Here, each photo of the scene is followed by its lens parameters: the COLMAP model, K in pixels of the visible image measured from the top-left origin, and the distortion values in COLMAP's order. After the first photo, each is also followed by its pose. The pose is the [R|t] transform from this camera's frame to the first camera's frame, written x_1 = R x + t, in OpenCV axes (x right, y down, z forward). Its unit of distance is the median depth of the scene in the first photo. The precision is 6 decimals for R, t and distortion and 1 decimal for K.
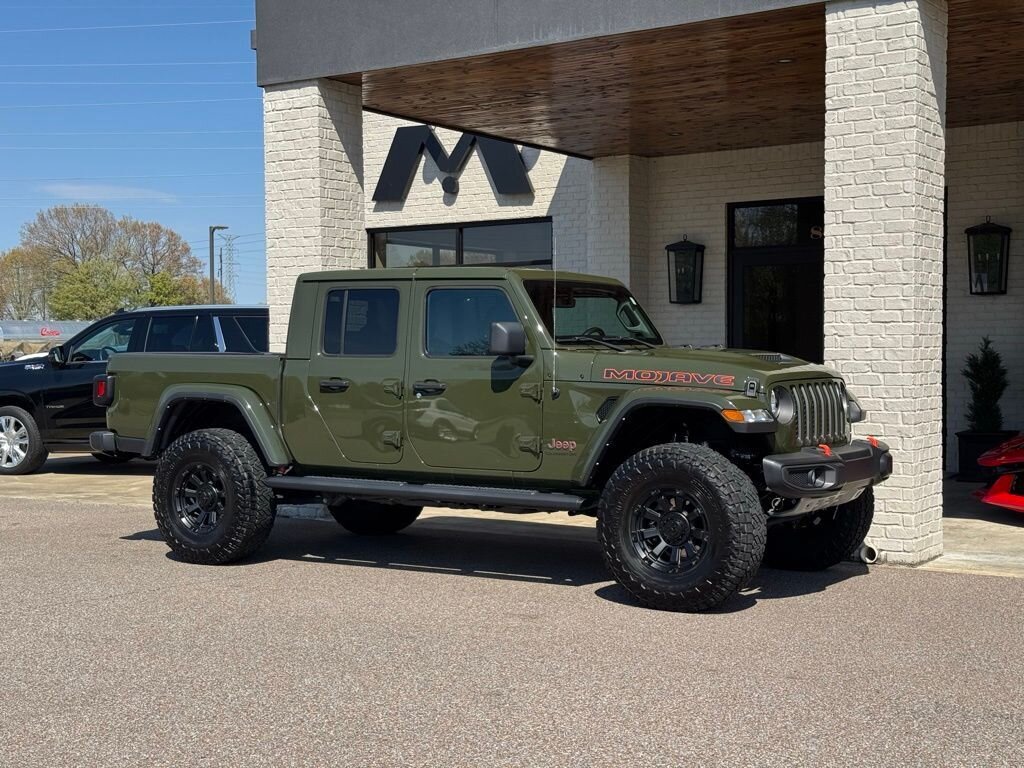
lens RADIAL K [[1417.3, 0, 511.9], [0, 1417.3, 386.9], [0, 0, 1]] dist [0.185083, -0.327890]
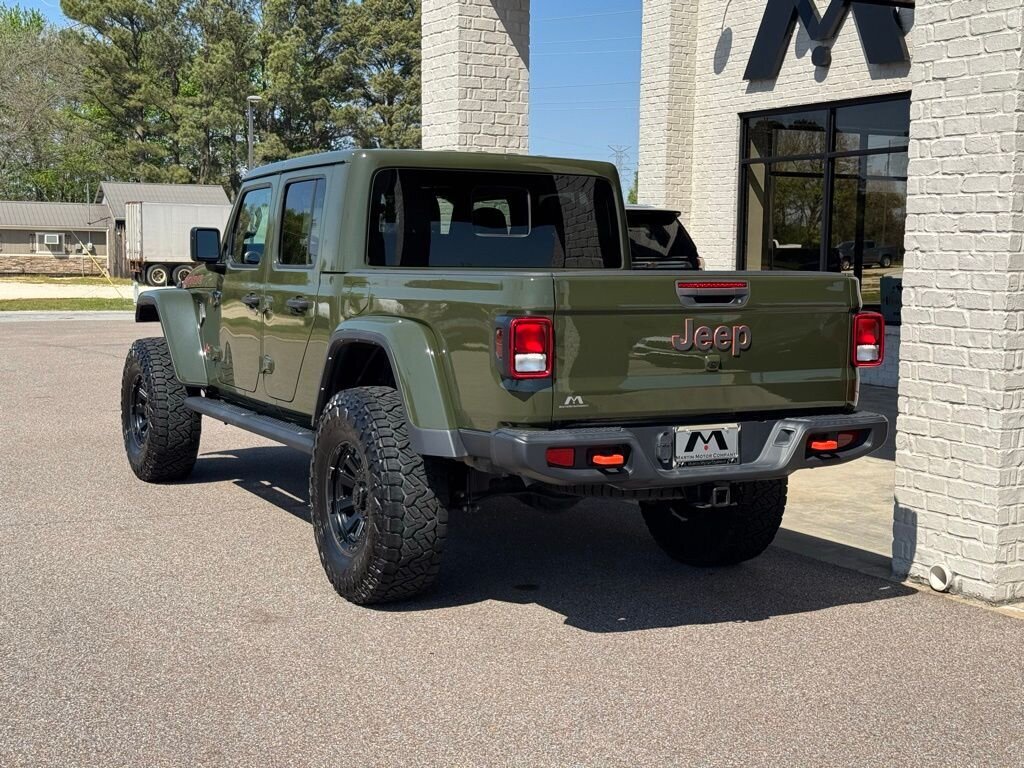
lens RADIAL K [[1413.7, 0, 508.6], [0, 1413.7, 382.4], [0, 0, 1]] dist [0.200696, -0.428291]
pose [[0.890051, 0.061032, -0.451757, 0.325912], [-0.029547, 0.996637, 0.076430, -0.018000], [0.454903, -0.054679, 0.888861, 0.276898]]
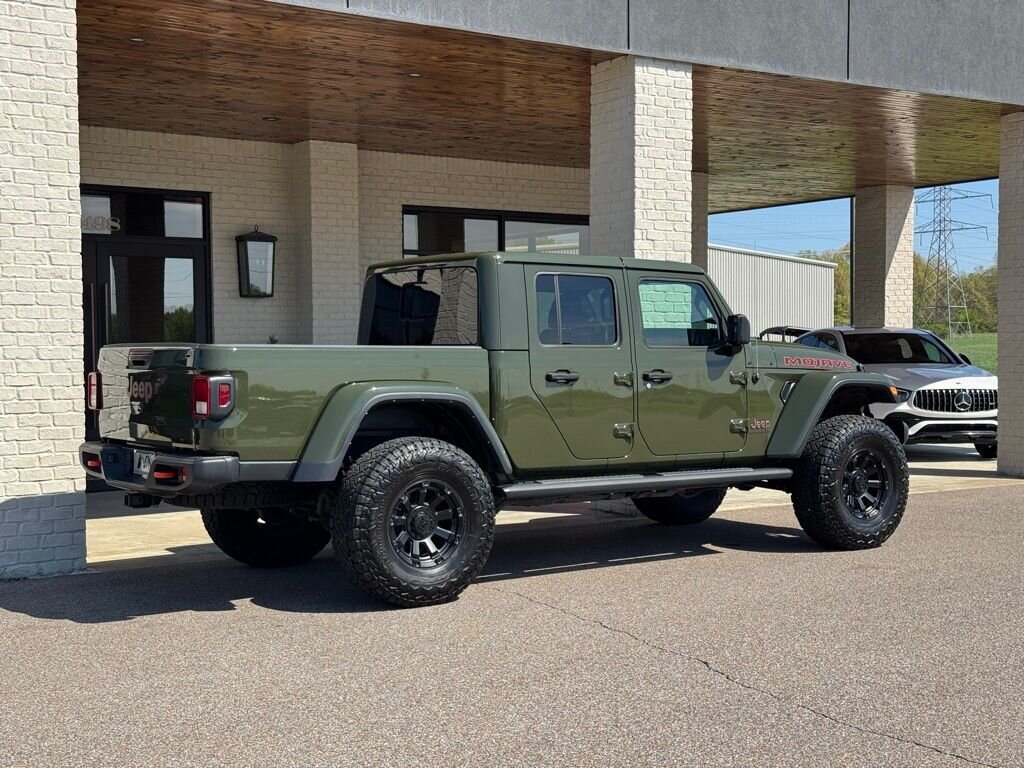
lens RADIAL K [[1414.3, 0, 512.7], [0, 1414.3, 383.3], [0, 0, 1]] dist [0.199702, -0.429292]
pose [[0.371556, -0.020791, 0.928178, -0.838071], [0.027736, 0.999552, 0.011286, -0.007808], [-0.927996, 0.021550, 0.371966, 0.585918]]
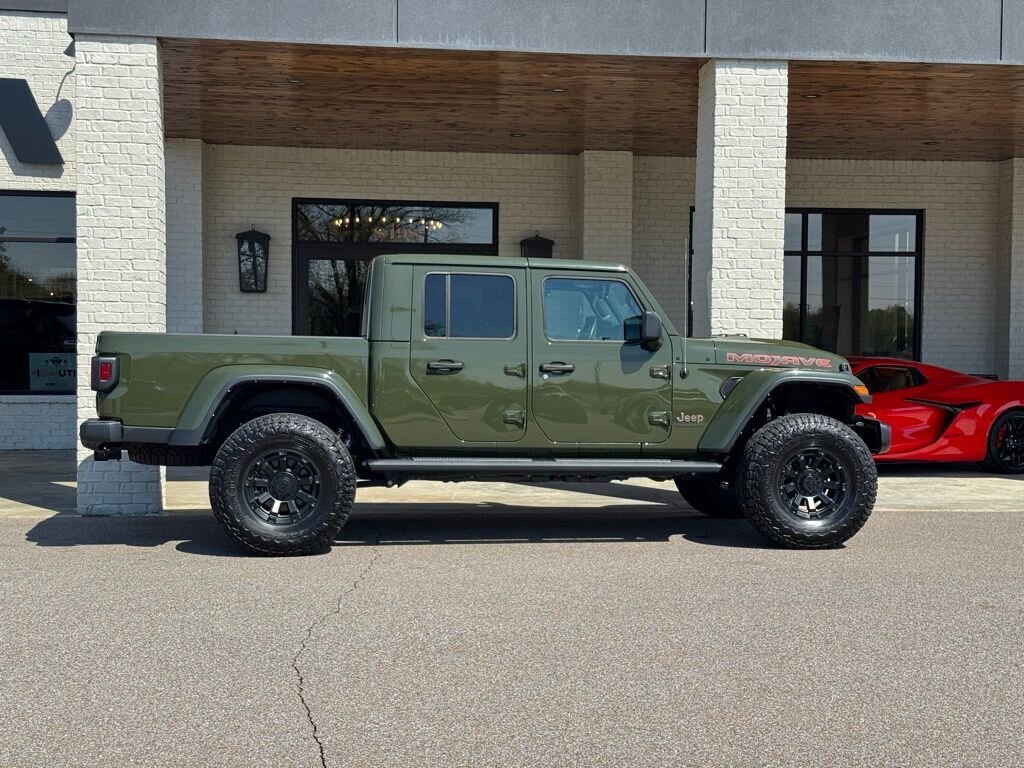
lens RADIAL K [[1413.7, 0, 508.6], [0, 1413.7, 382.4], [0, 0, 1]] dist [0.200696, -0.428291]
pose [[0.755961, -0.004775, 0.654600, -0.643207], [0.003418, 0.999989, 0.003347, 0.005426], [-0.654608, -0.000292, 0.755968, 0.169857]]
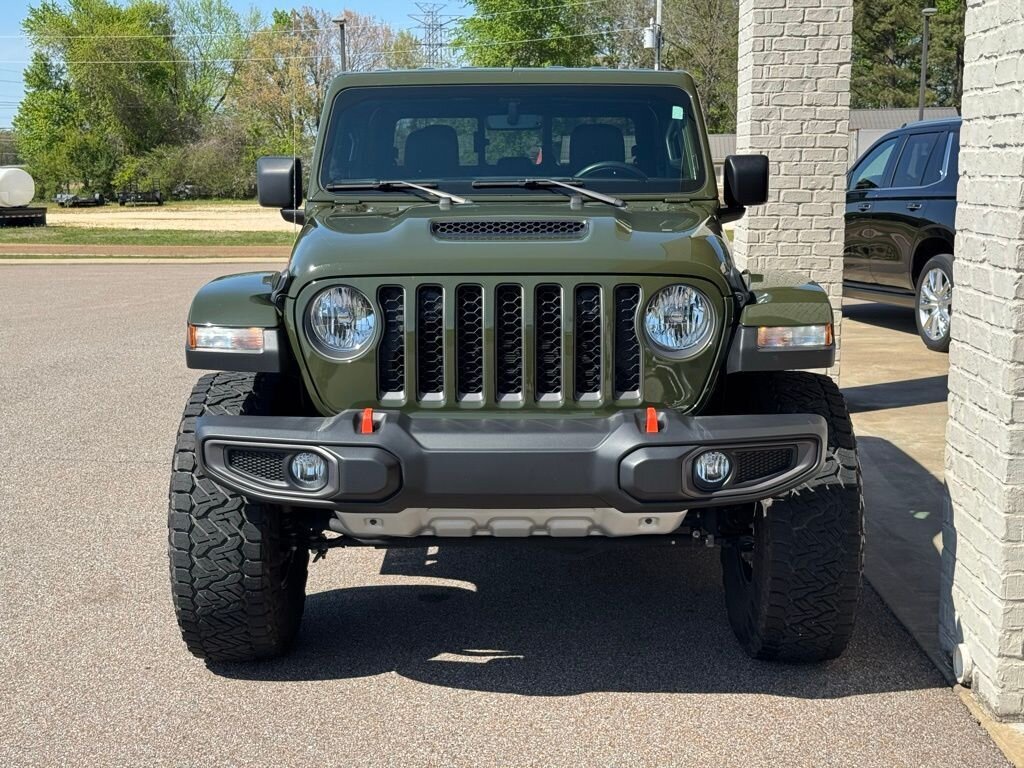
lens RADIAL K [[1413.7, 0, 508.6], [0, 1413.7, 382.4], [0, 0, 1]] dist [0.200696, -0.428291]
pose [[0.535019, 0.127966, -0.835093, 0.479147], [-0.019822, 0.990091, 0.139019, -0.028350], [0.844608, -0.057825, 0.532254, 0.568069]]
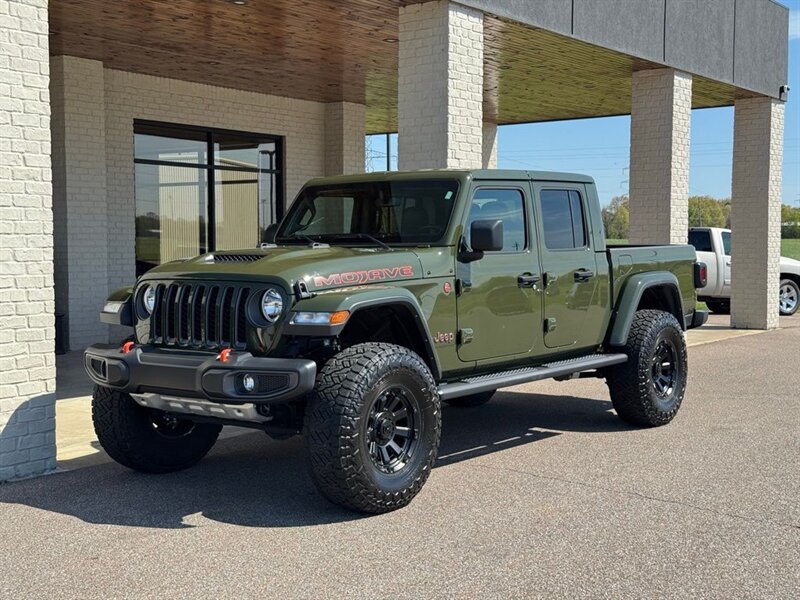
lens RADIAL K [[1104.4, 0, 397.3], [0, 1104.4, 298.8], [0, 0, 1]] dist [0.200696, -0.428291]
pose [[0.048467, -0.046178, 0.997757, -0.803721], [0.025445, 0.998664, 0.044984, -0.021682], [-0.998501, 0.023208, 0.049578, 0.896422]]
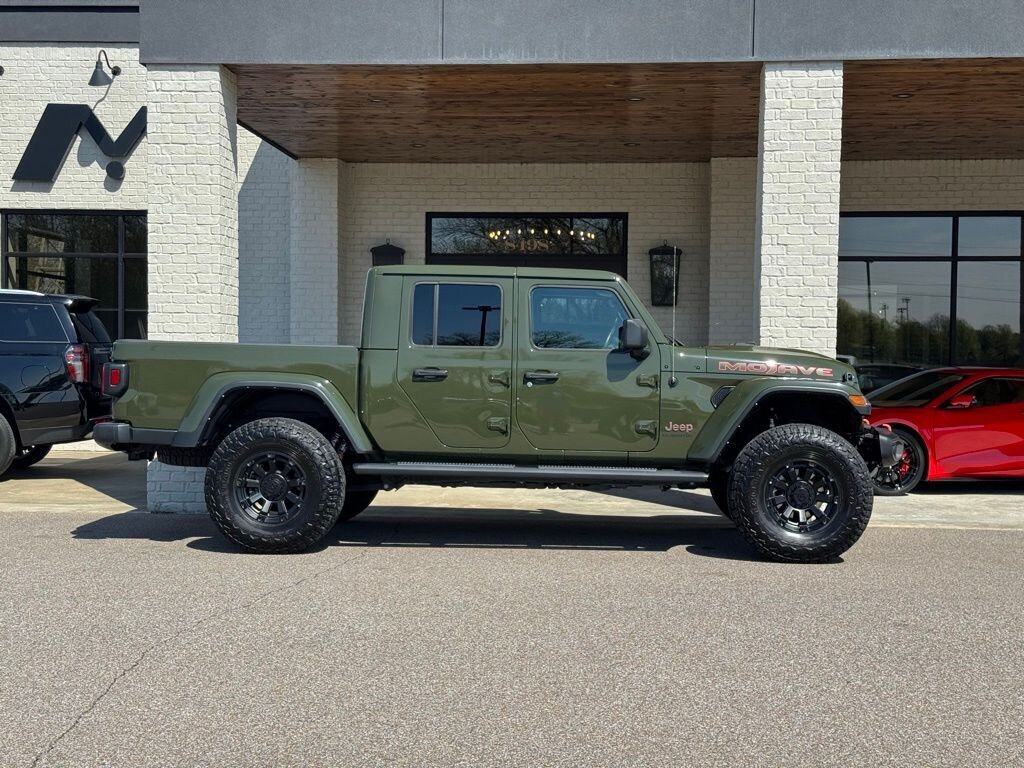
lens RADIAL K [[1415.5, 0, 510.2], [0, 1415.5, 385.2], [0, 0, 1]] dist [0.192929, -0.380174]
pose [[0.872392, 0.004150, 0.488789, -0.497103], [-0.003122, 0.999991, -0.002917, 0.008018], [-0.488796, 0.001019, 0.872397, 0.049195]]
